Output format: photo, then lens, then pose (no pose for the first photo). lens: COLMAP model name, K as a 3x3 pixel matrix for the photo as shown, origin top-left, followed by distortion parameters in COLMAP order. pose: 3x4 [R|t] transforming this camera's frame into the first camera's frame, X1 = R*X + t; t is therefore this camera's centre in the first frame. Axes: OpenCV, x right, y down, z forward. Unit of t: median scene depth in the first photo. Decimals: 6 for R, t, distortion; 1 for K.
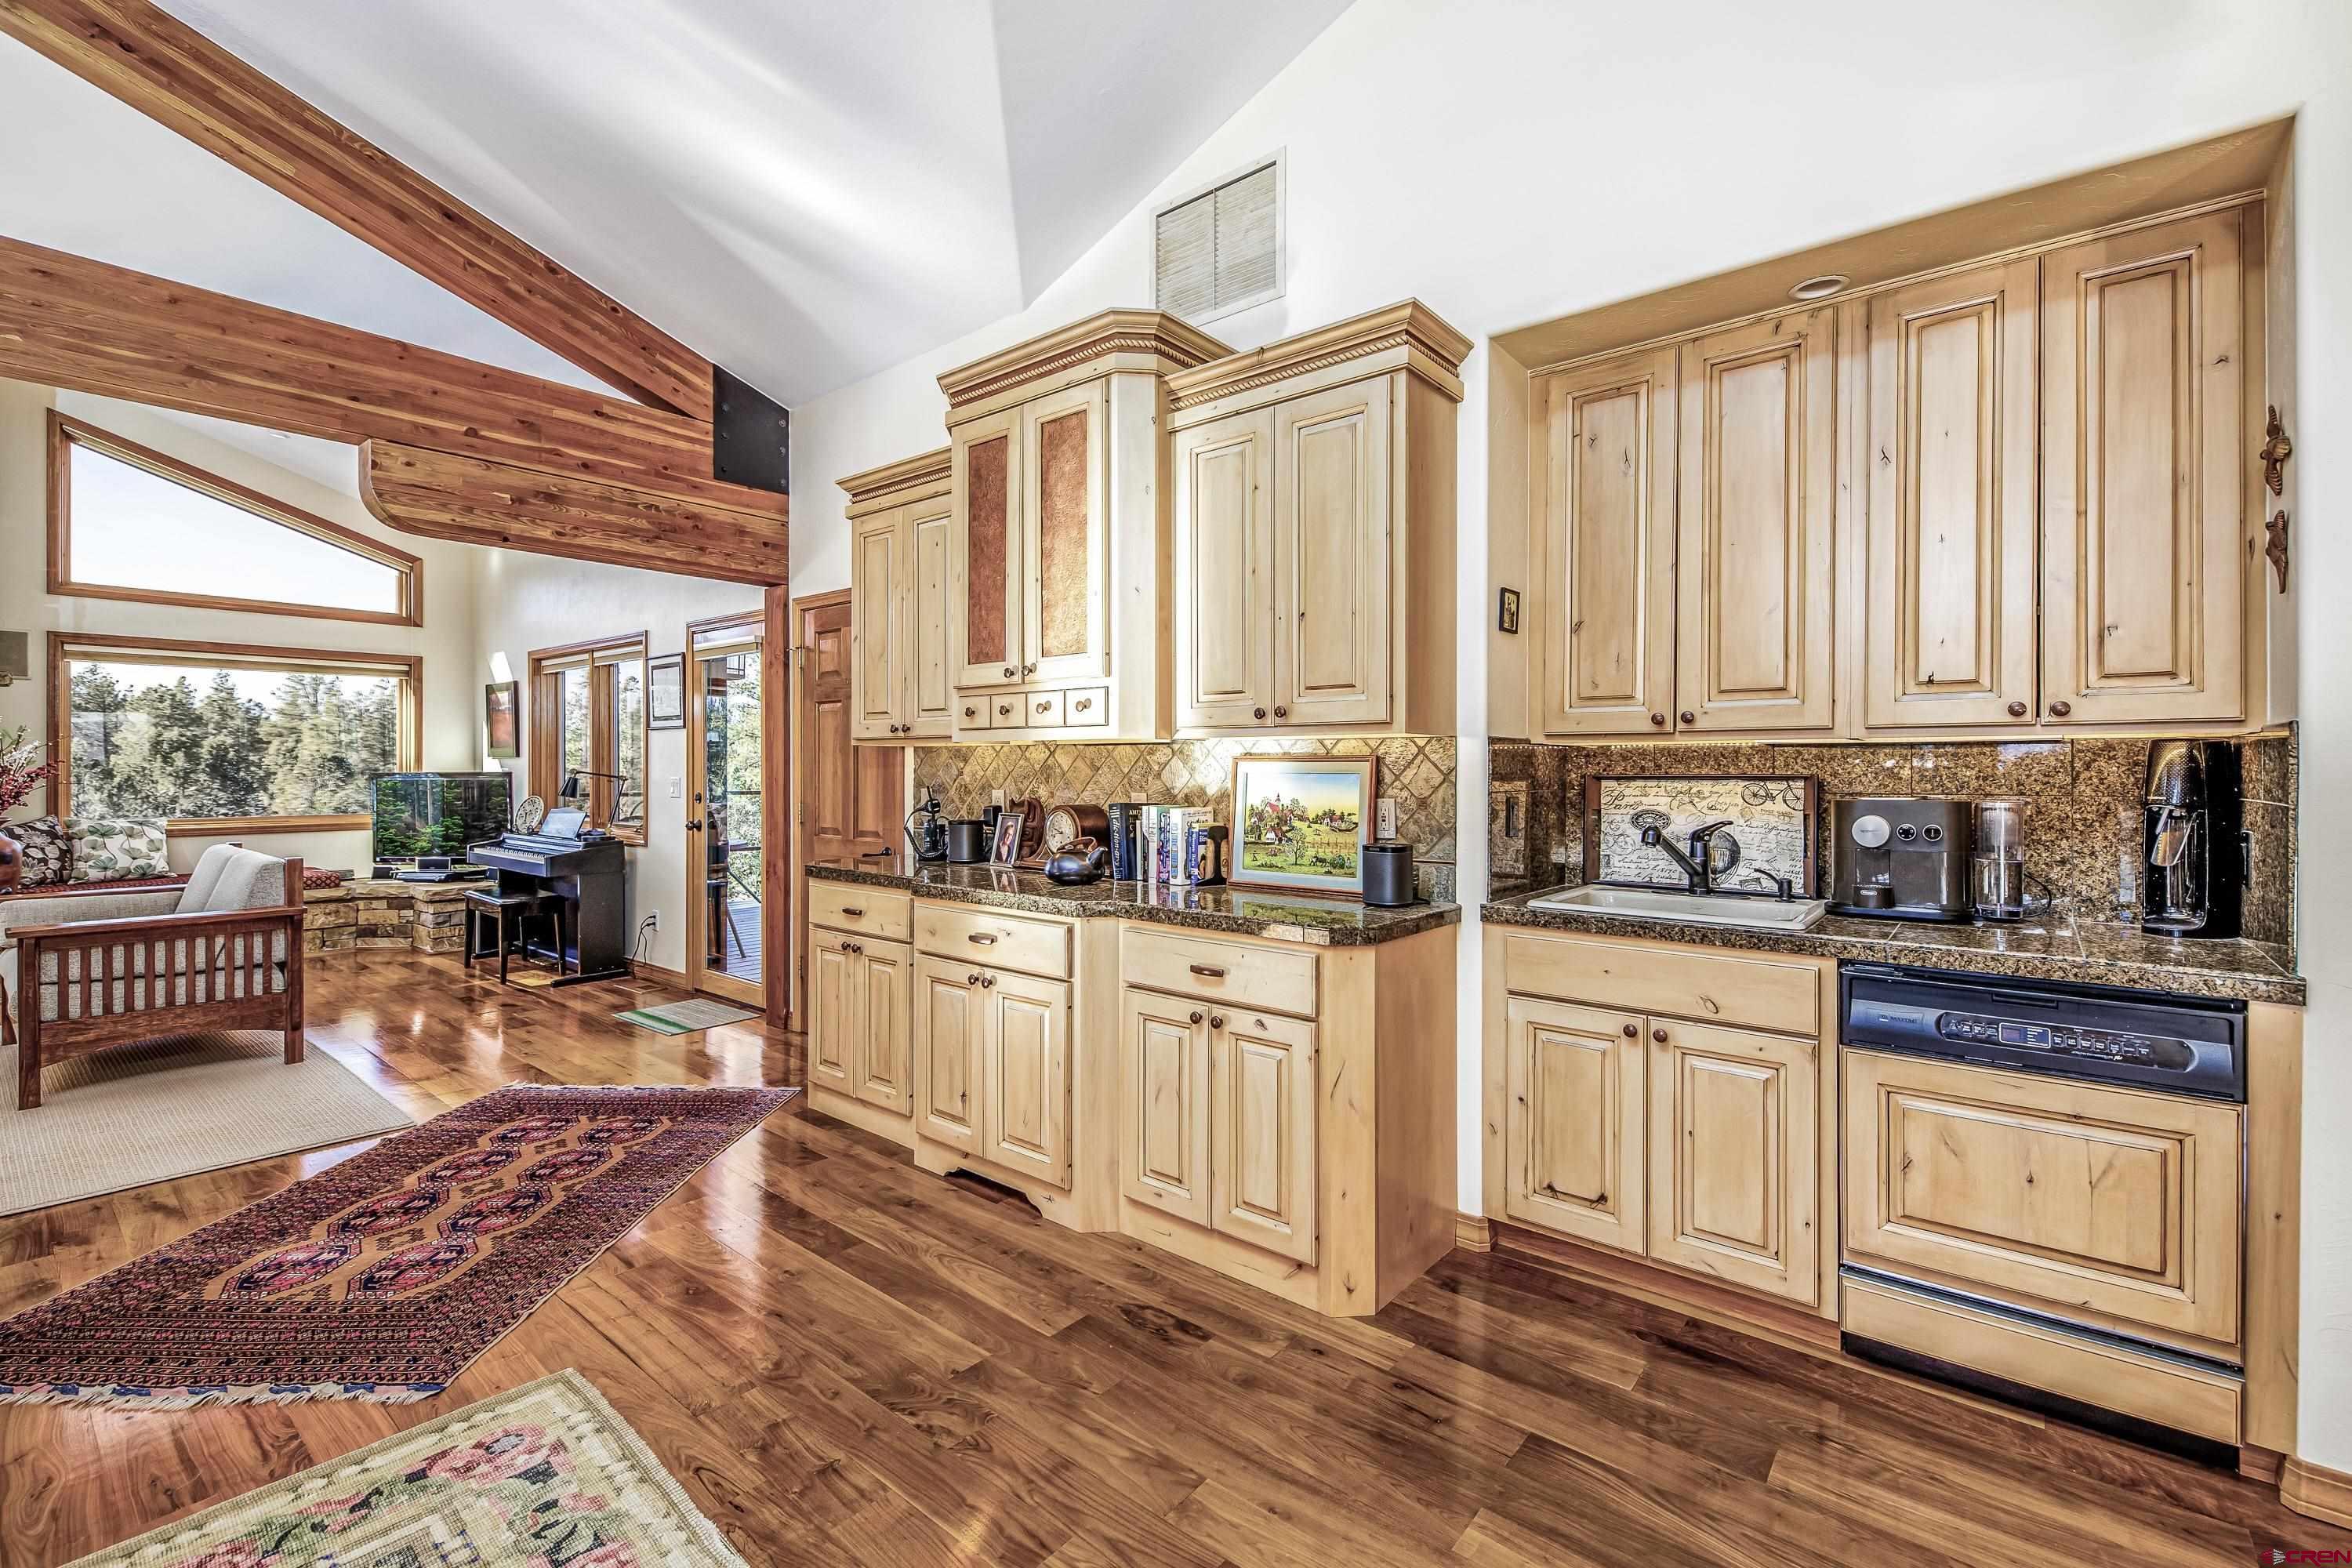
lens RADIAL K [[1019.6, 0, 1188.0], [0, 1019.6, 772.3], [0, 0, 1]] dist [0.000953, -0.000362]
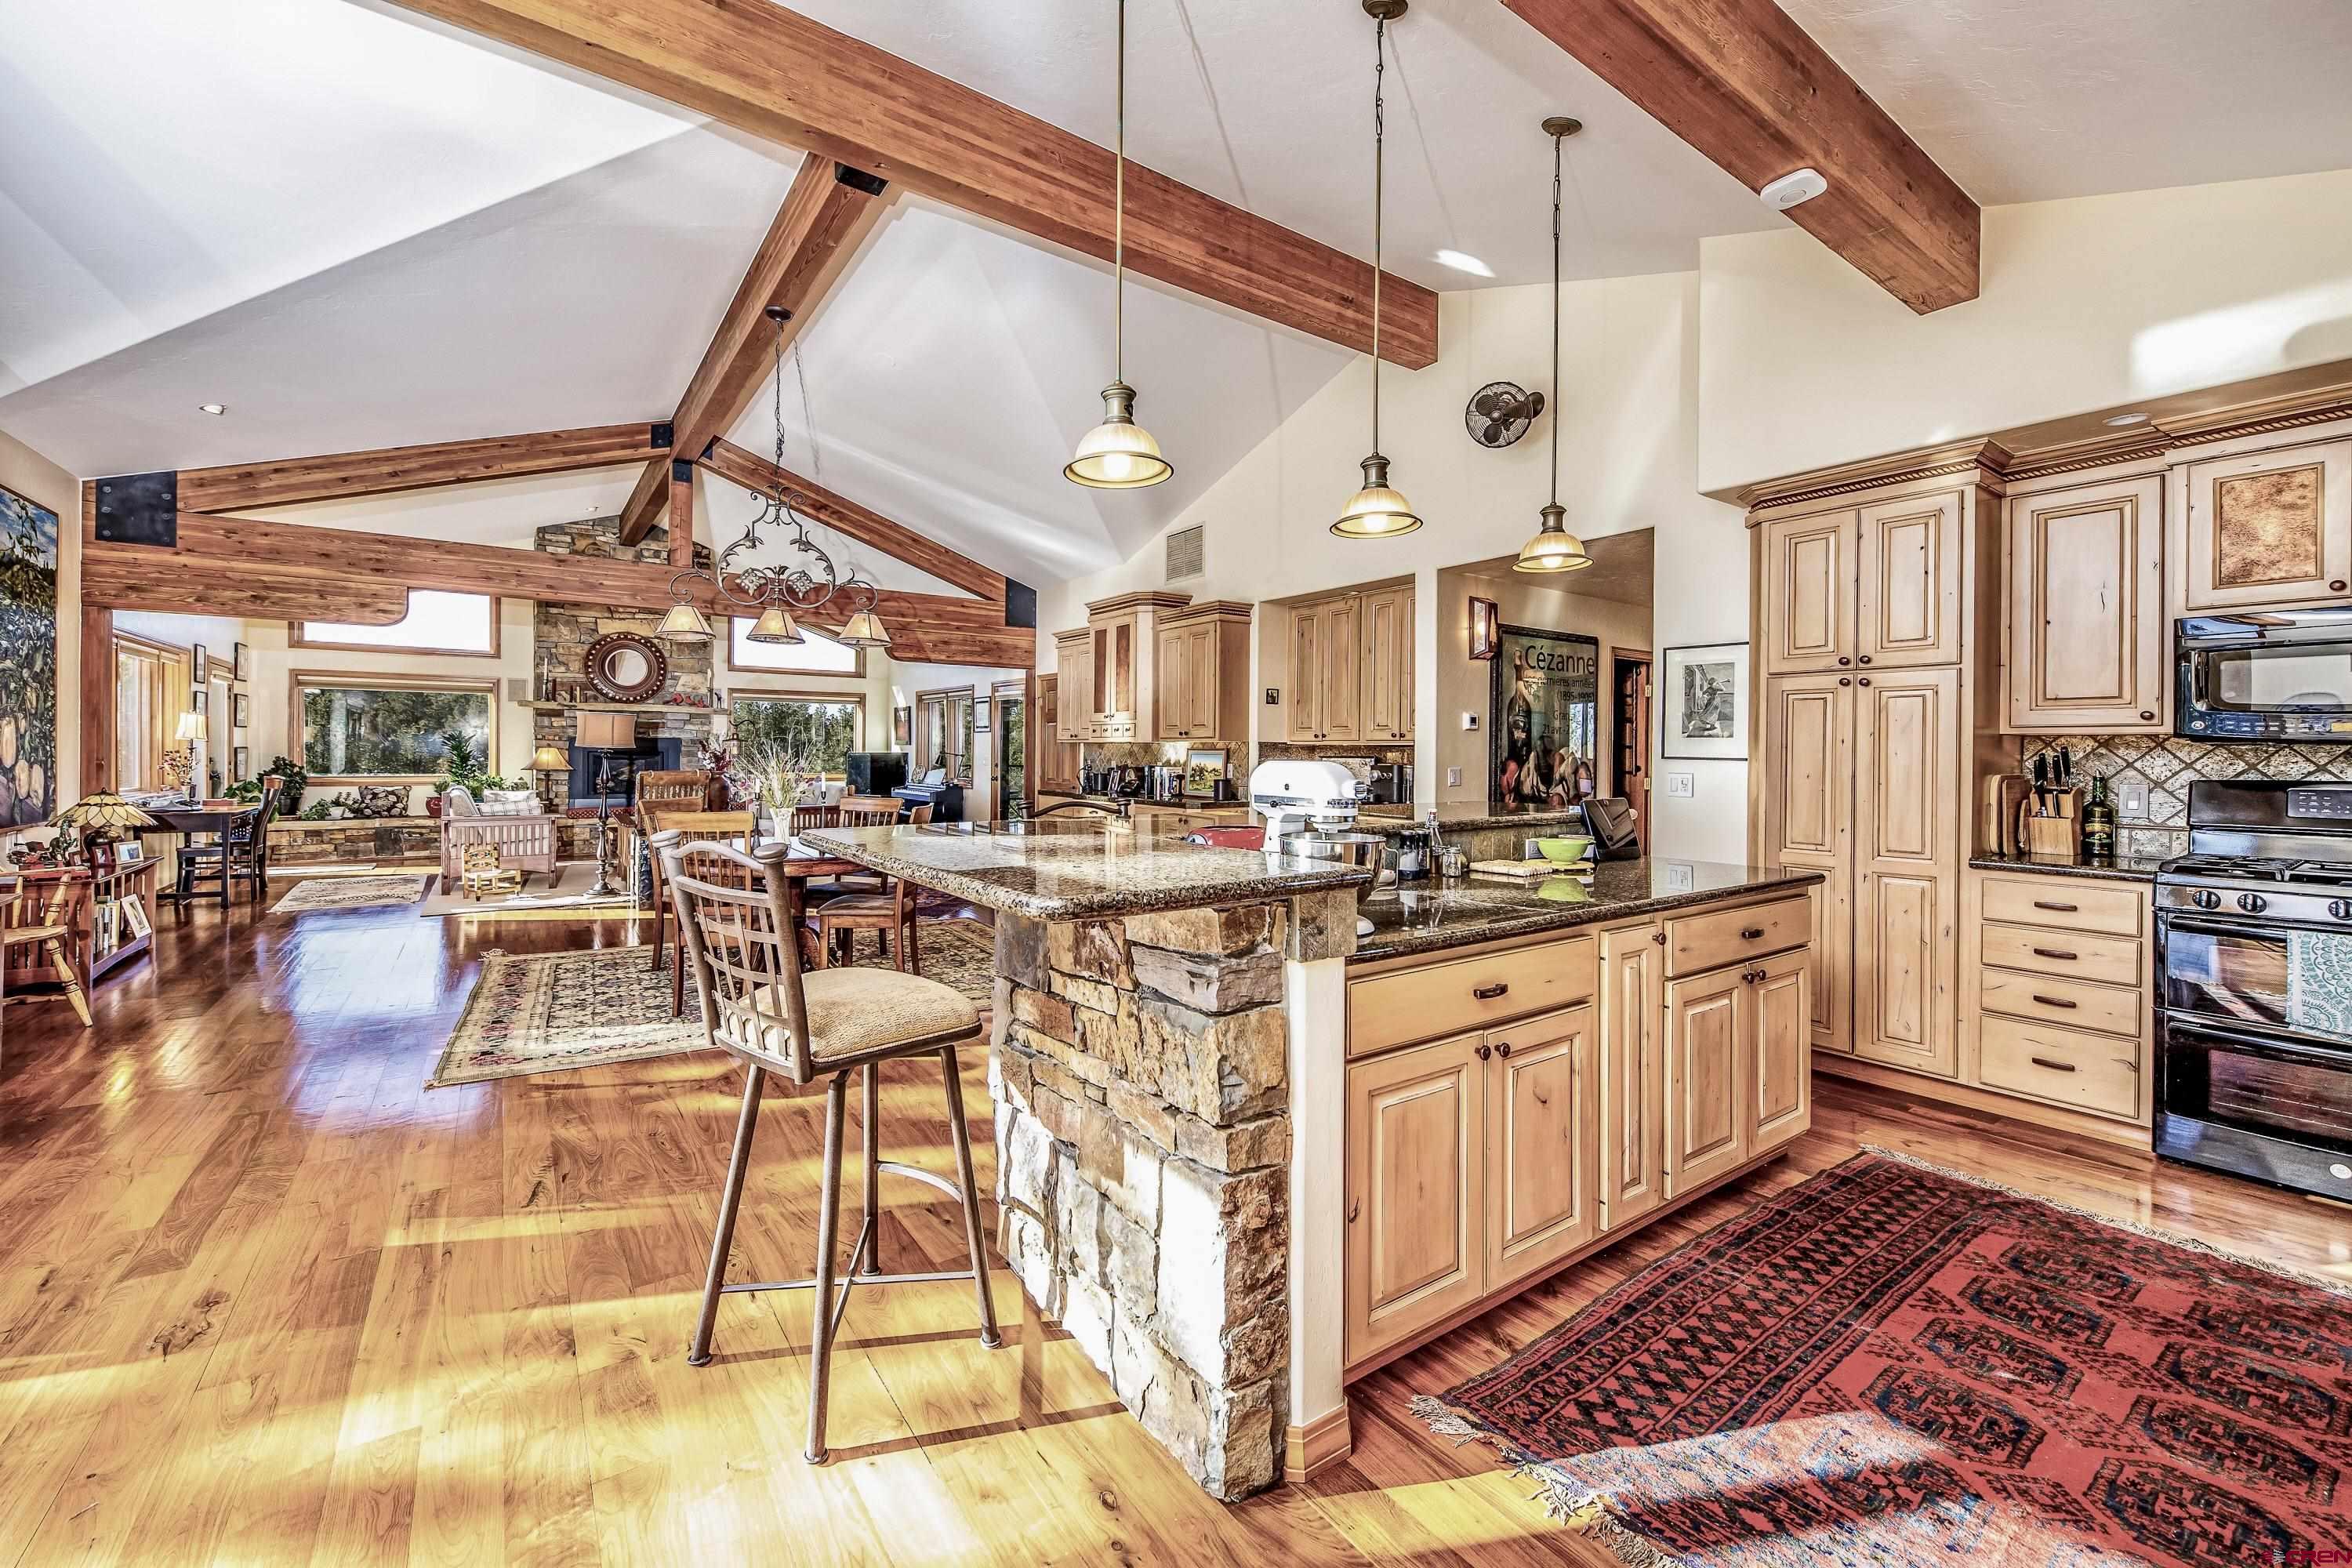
lens RADIAL K [[940.5, 0, 1126.0], [0, 940.5, 749.8], [0, 0, 1]] dist [0.004895, -0.000008]
pose [[0.956817, 0.005742, -0.290636, 0.566878], [-0.007935, 0.999948, -0.006367, 0.005345], [0.290584, 0.008398, 0.956813, -1.297414]]
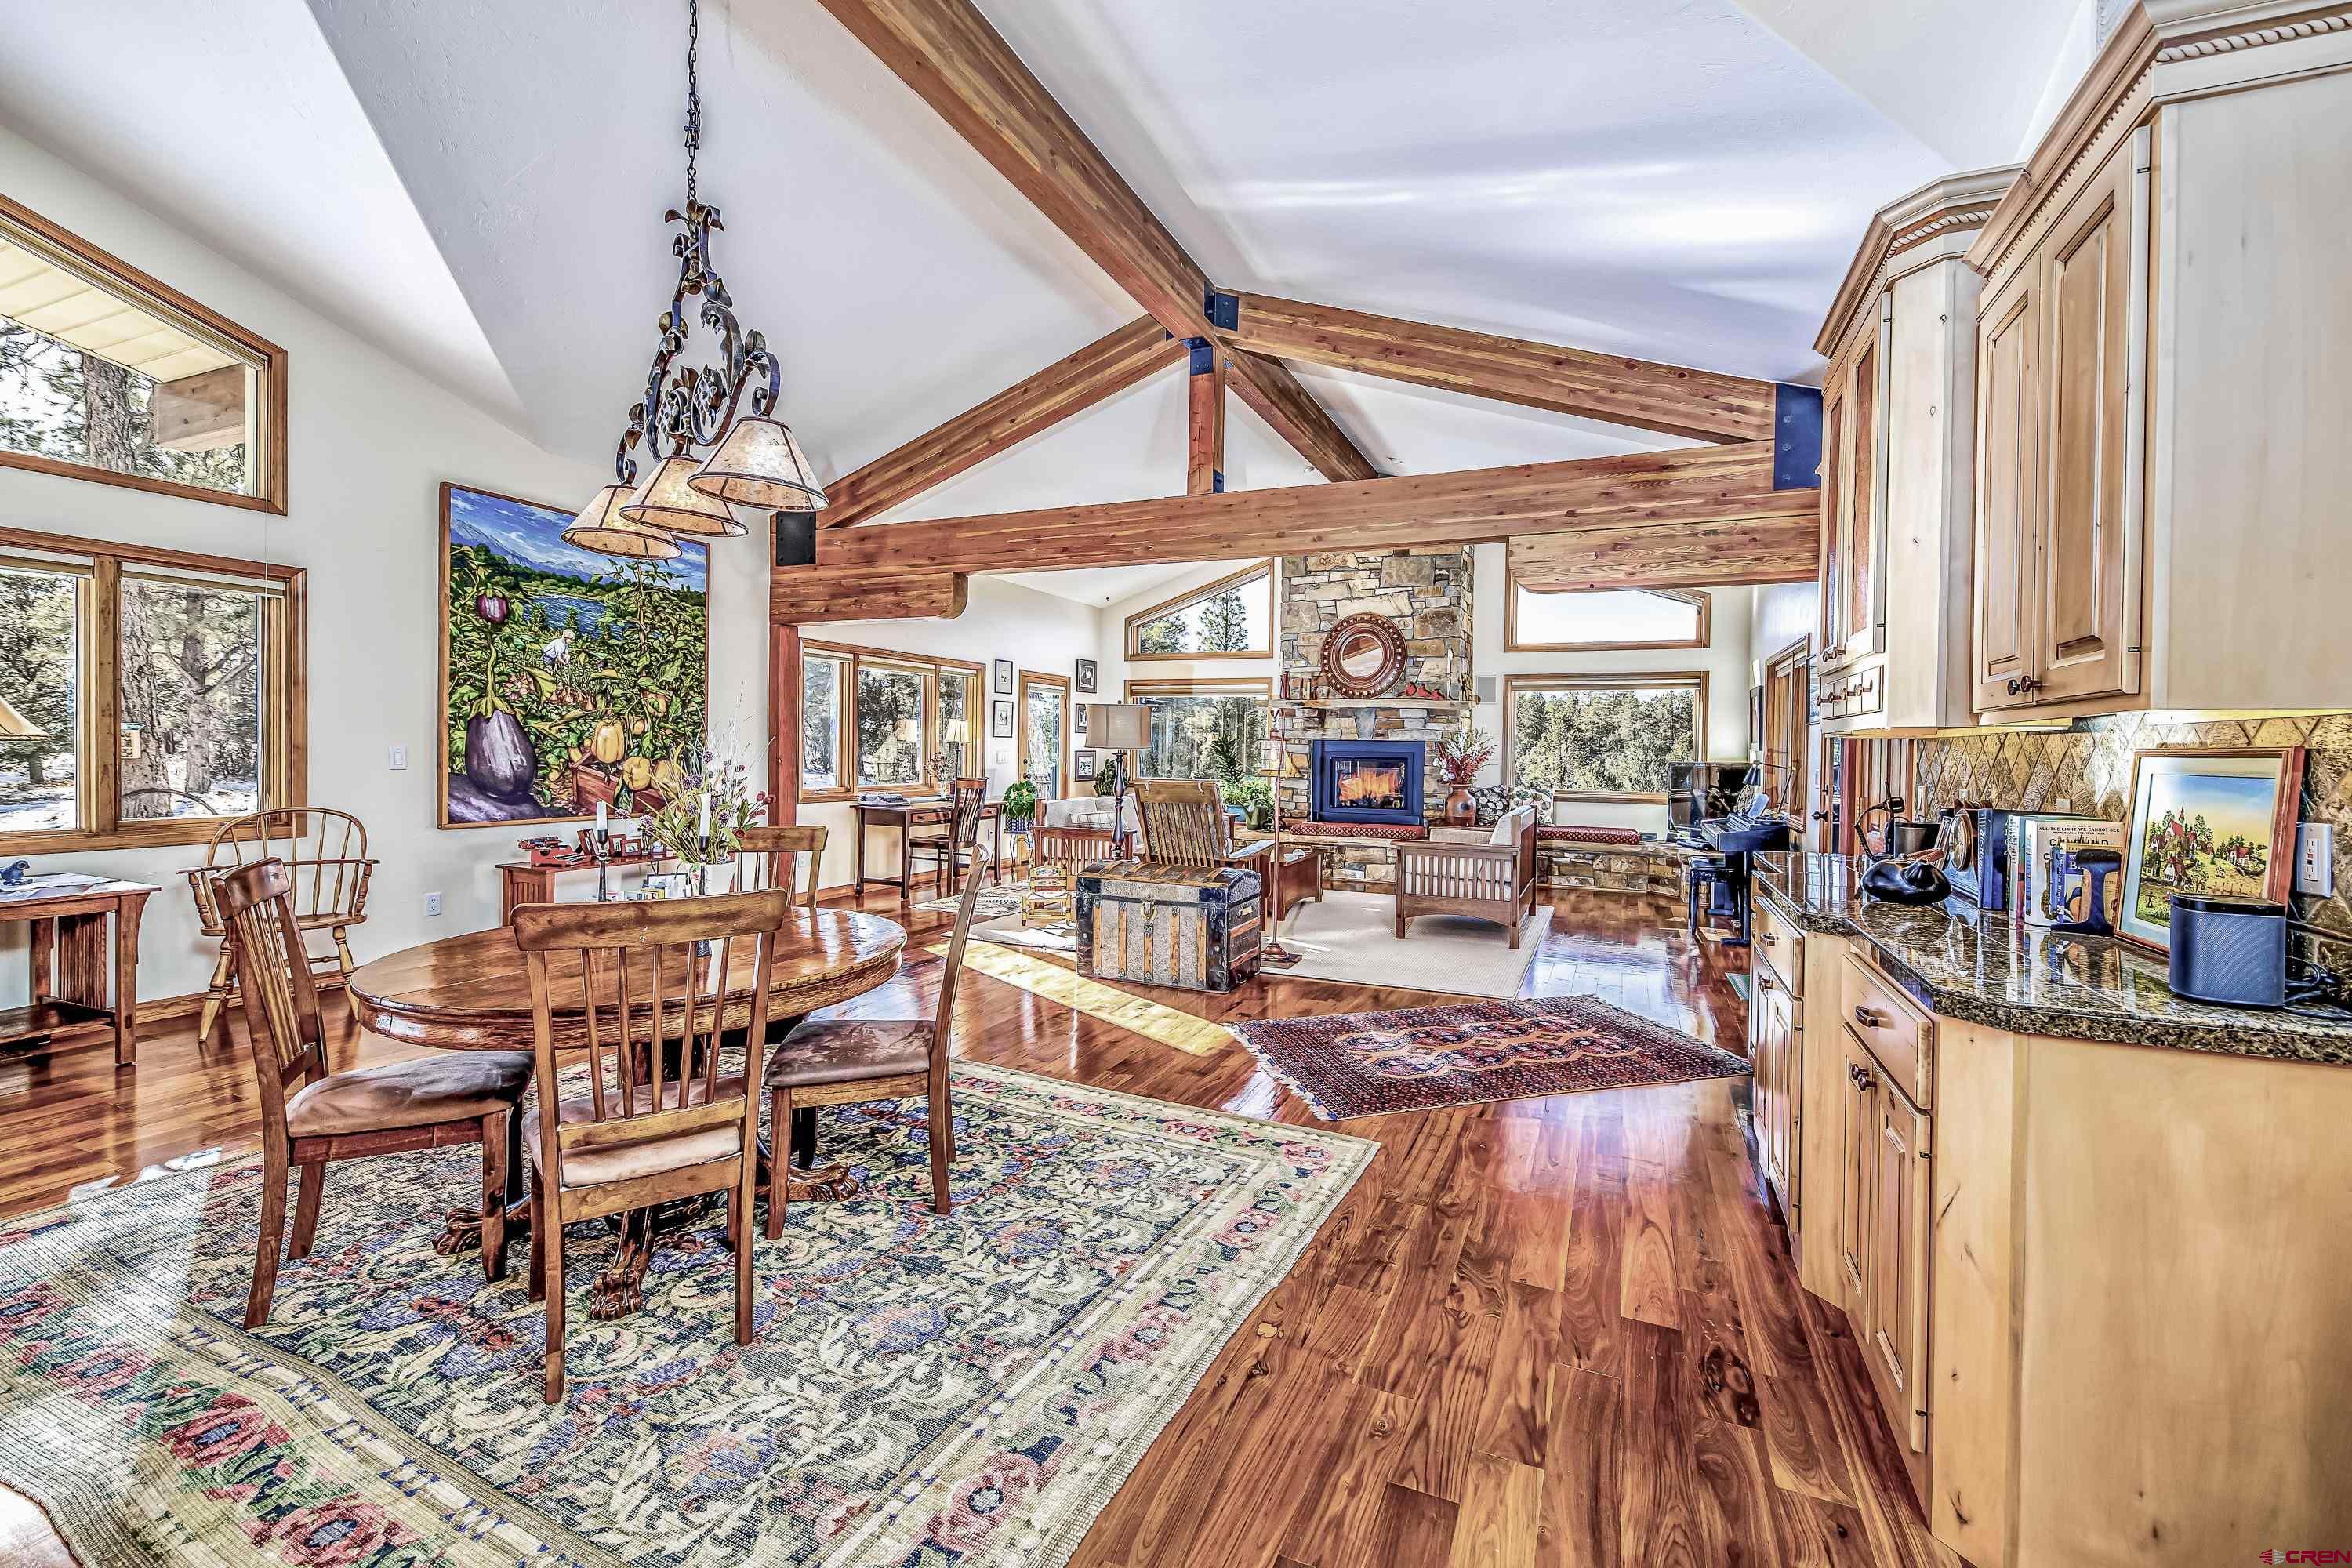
lens RADIAL K [[940.5, 0, 1243.5], [0, 940.5, 766.0], [0, 0, 1]] dist [0.004895, -0.000008]
pose [[0.293542, 0.018769, -0.955762, 0.440772], [-0.019153, 0.999722, 0.013750, -0.001454], [0.955754, 0.014269, 0.293820, 0.240971]]
